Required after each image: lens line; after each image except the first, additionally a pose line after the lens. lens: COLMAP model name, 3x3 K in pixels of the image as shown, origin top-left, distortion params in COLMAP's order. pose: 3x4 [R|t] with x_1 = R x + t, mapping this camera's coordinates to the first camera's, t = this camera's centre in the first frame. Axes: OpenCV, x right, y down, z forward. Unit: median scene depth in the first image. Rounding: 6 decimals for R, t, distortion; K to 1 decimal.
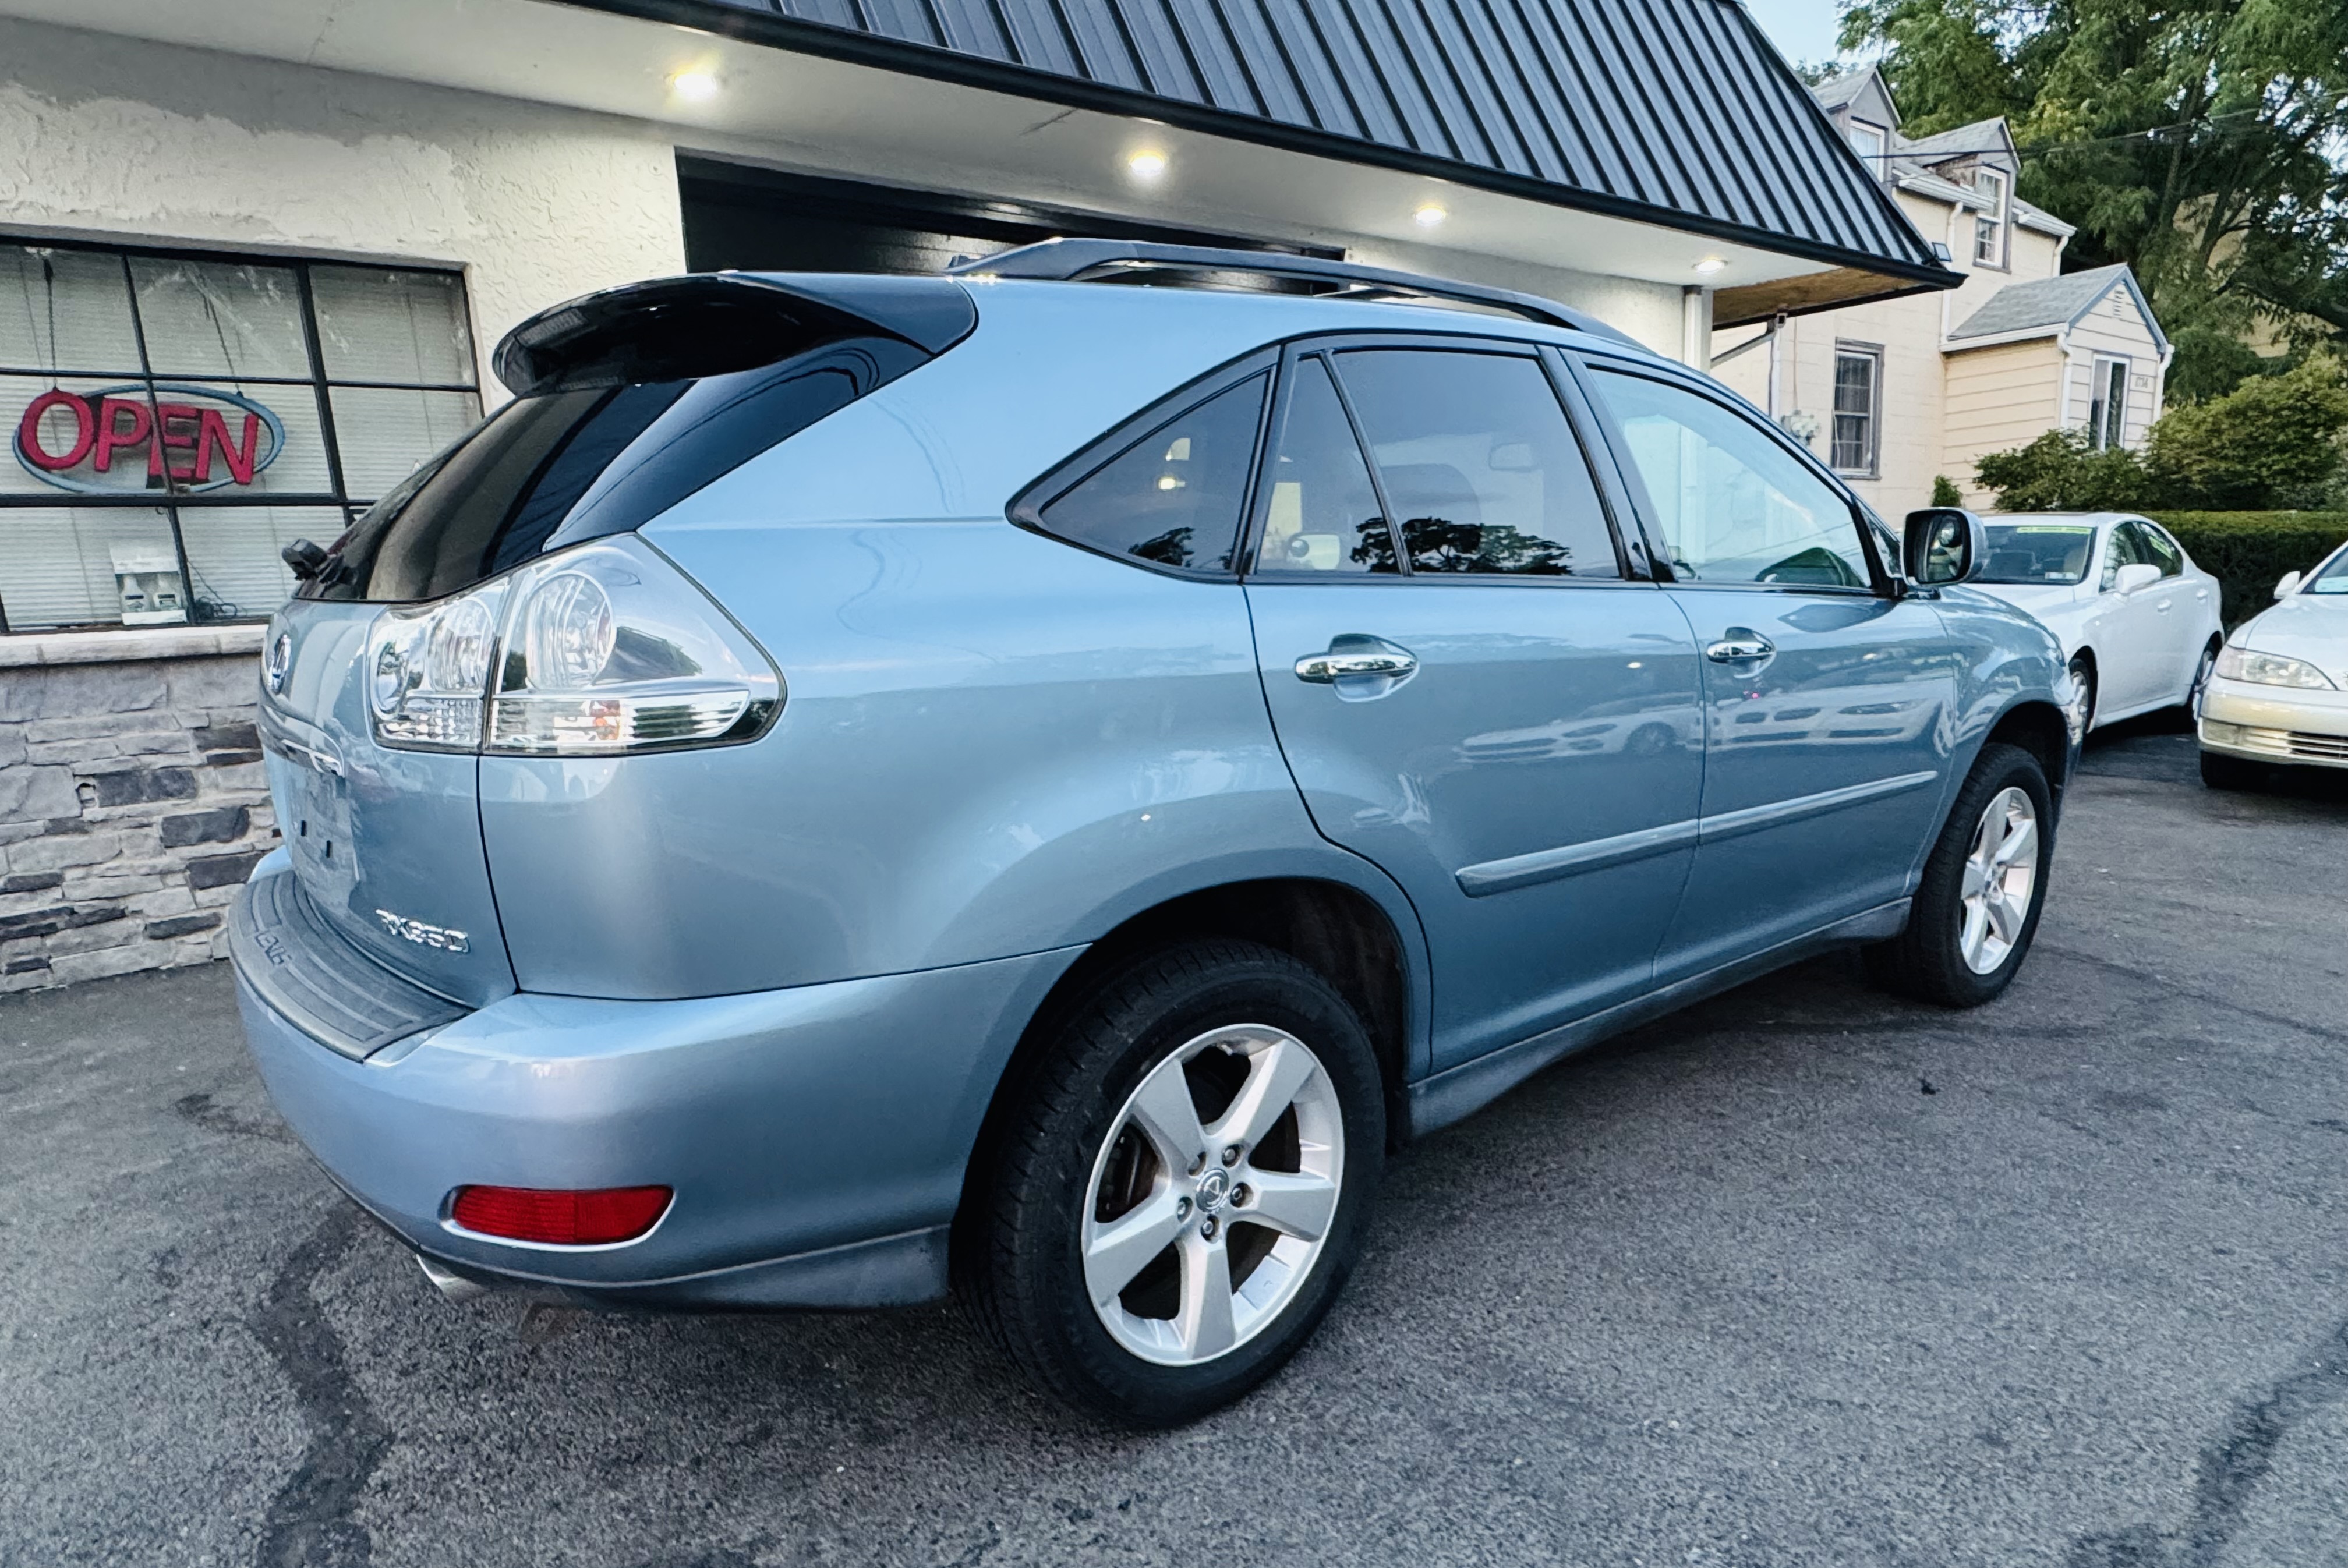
lens RADIAL K [[1326.1, 0, 1174.0], [0, 1326.1, 784.0], [0, 0, 1]] dist [0.002737, 0.001127]
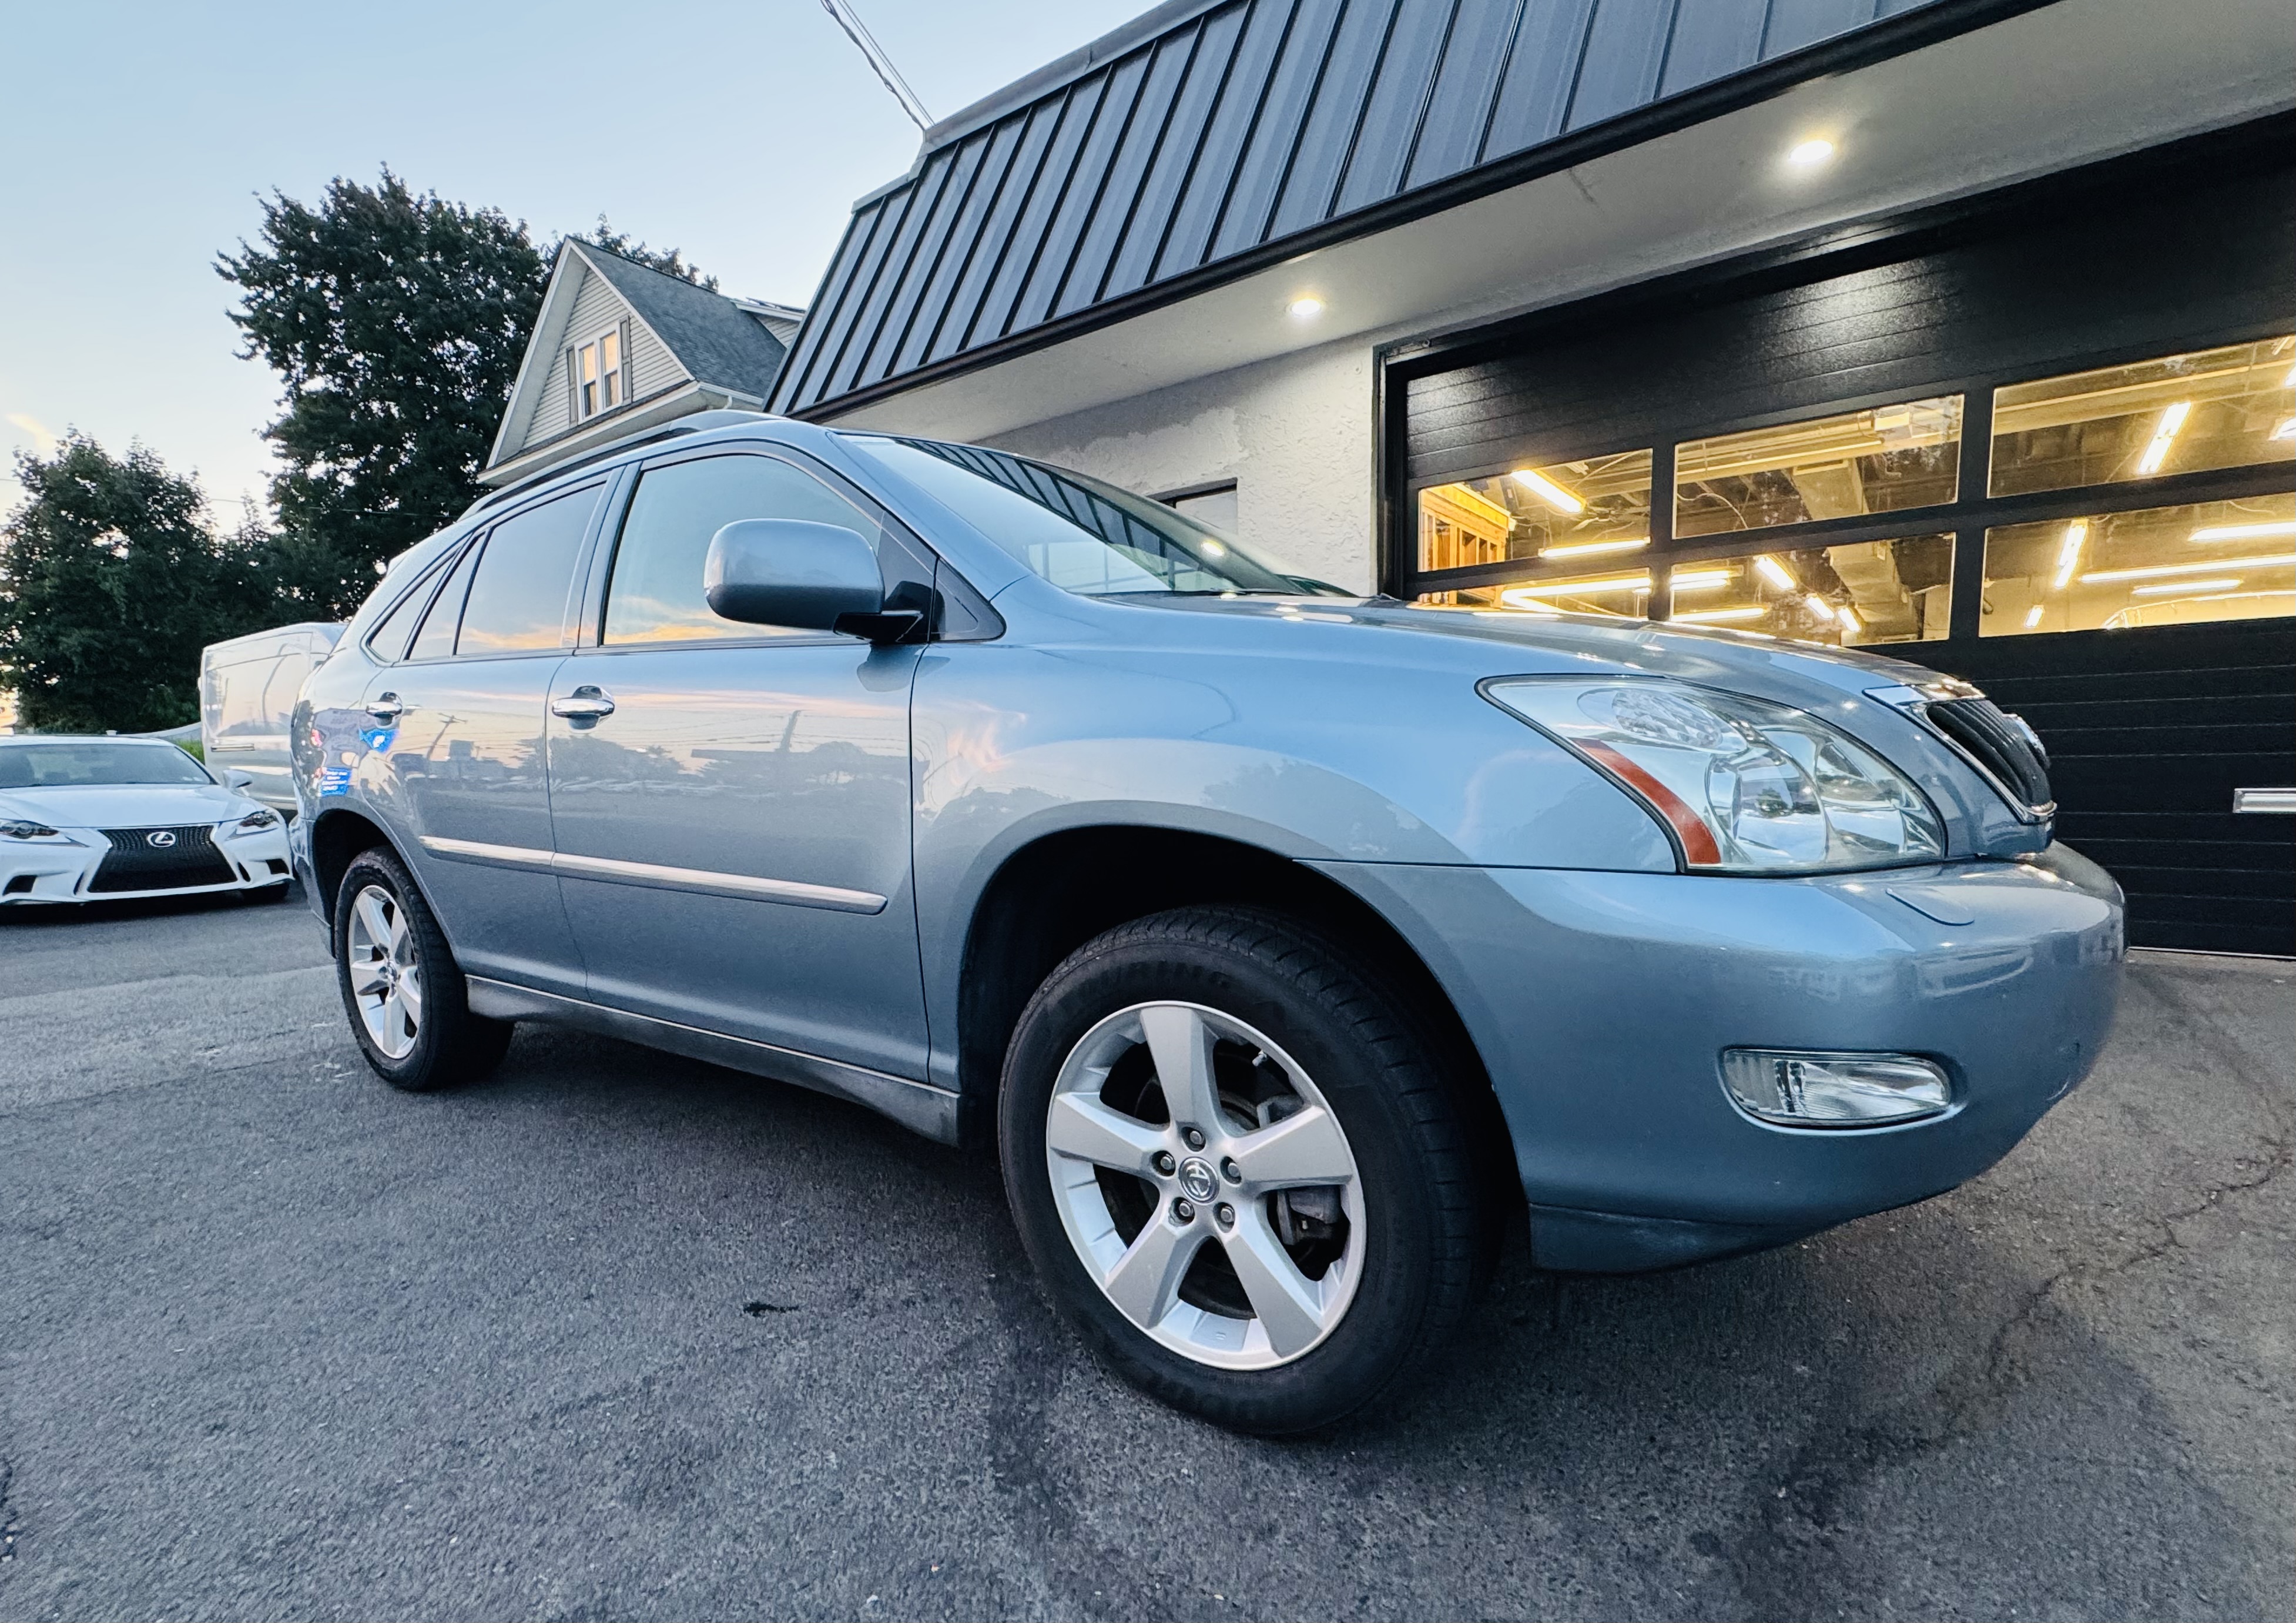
lens RADIAL K [[1078.4, 0, 1148.0], [0, 1078.4, 811.5], [0, 0, 1]] dist [0.001011, 0.000192]
pose [[0.277684, 0.090402, -0.956409, 1.136505], [-0.126858, 0.990295, 0.056773, -0.101696], [0.952260, 0.105563, 0.286458, 0.968891]]
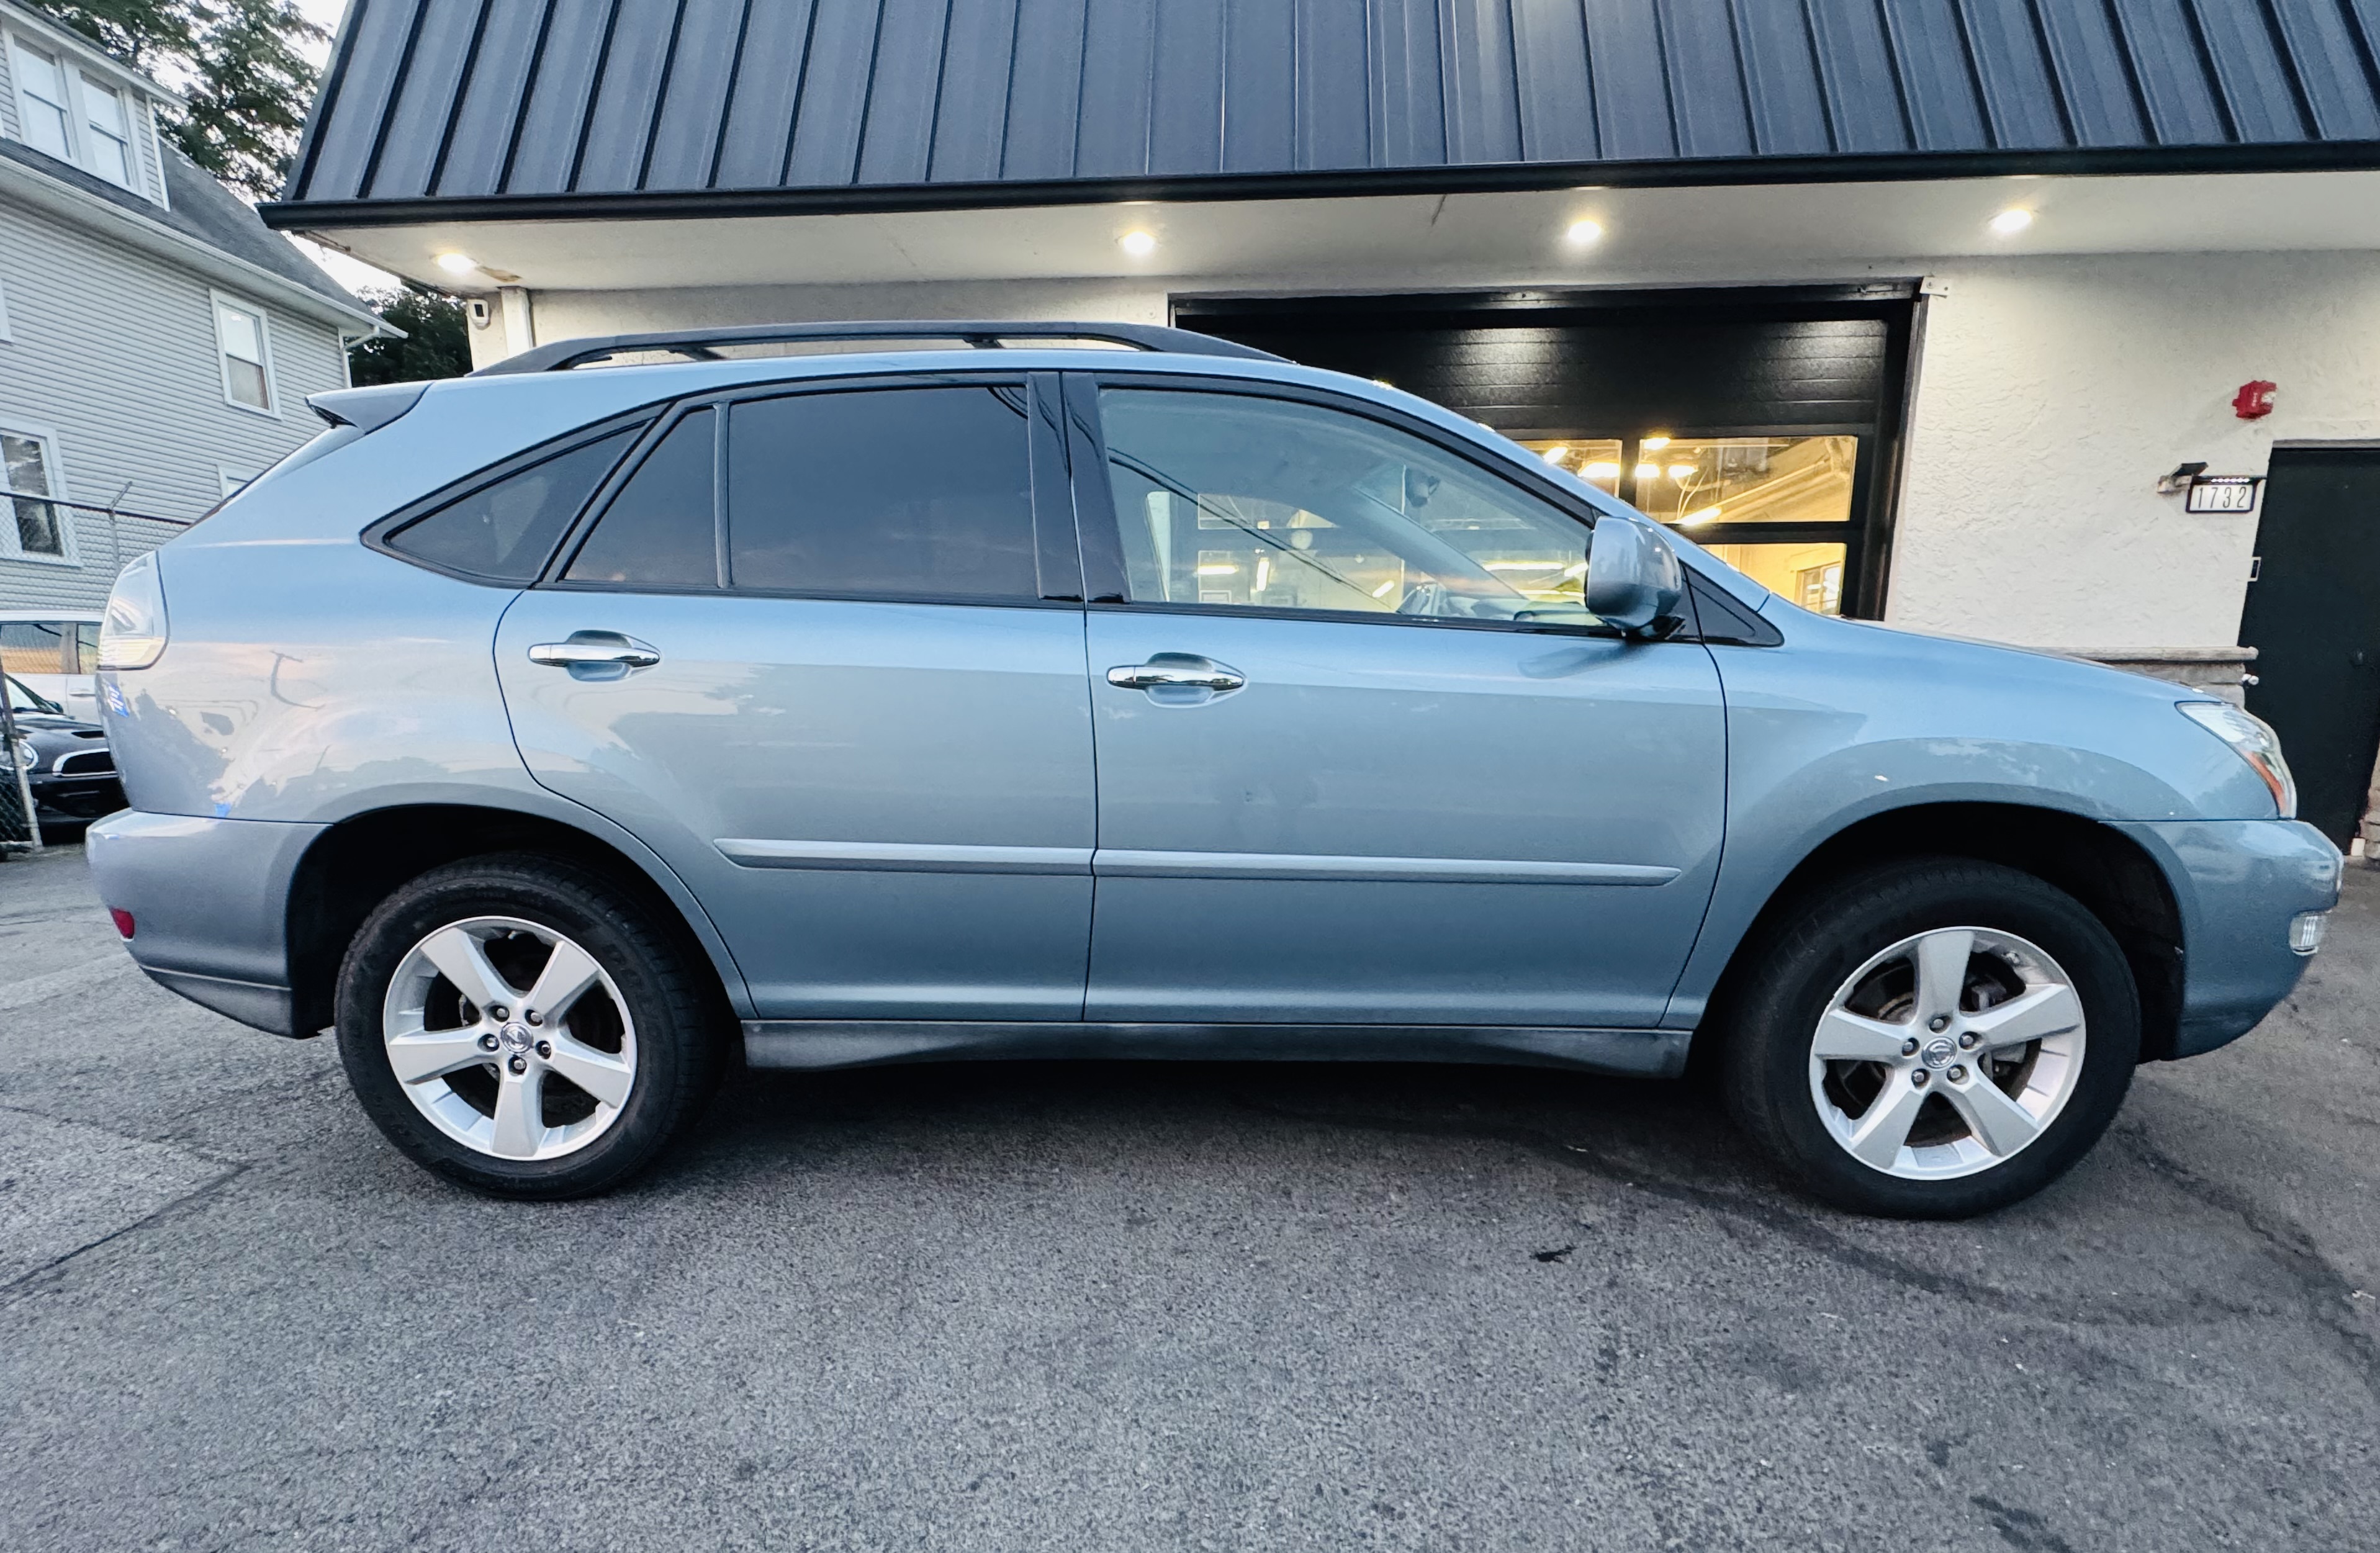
lens RADIAL K [[1128.1, 0, 1197.2], [0, 1128.1, 847.3], [0, 0, 1]] dist [-0.002130, -0.000482]
pose [[0.770930, 0.135241, -0.622396, 0.765536], [-0.123861, 0.990375, 0.061779, -0.027734], [0.624760, 0.029463, 0.780261, 0.319703]]
